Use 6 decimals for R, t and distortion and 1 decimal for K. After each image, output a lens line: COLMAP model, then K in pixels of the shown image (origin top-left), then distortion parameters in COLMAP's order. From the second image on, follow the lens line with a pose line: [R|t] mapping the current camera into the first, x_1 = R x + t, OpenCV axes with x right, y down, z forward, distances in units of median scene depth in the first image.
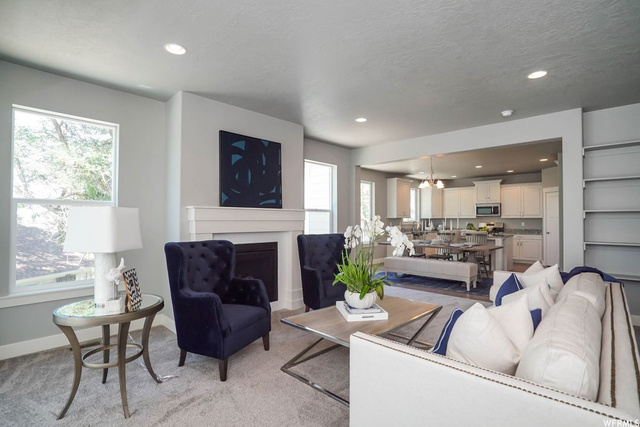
lens RADIAL K [[314.1, 0, 320.0], [0, 314.1, 213.5], [0, 0, 1]] dist [-0.040337, 0.000202]
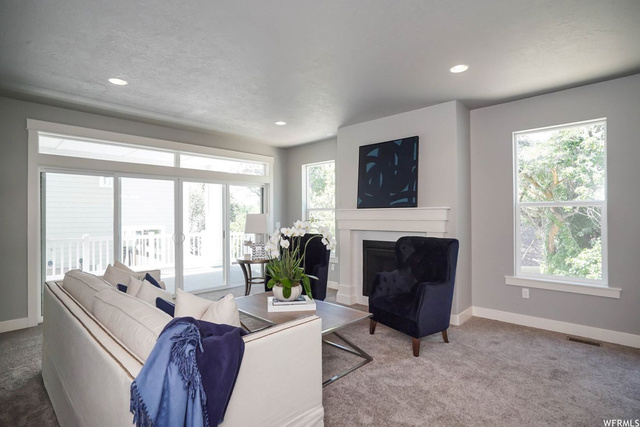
lens RADIAL K [[314.1, 0, 320.0], [0, 314.1, 213.5], [0, 0, 1]] dist [-0.040337, 0.000202]
pose [[0.020196, -0.006234, -0.999777, 0.835160], [0.020291, 0.999777, -0.005824, 0.002193], [0.999590, -0.020168, 0.020318, 0.741298]]
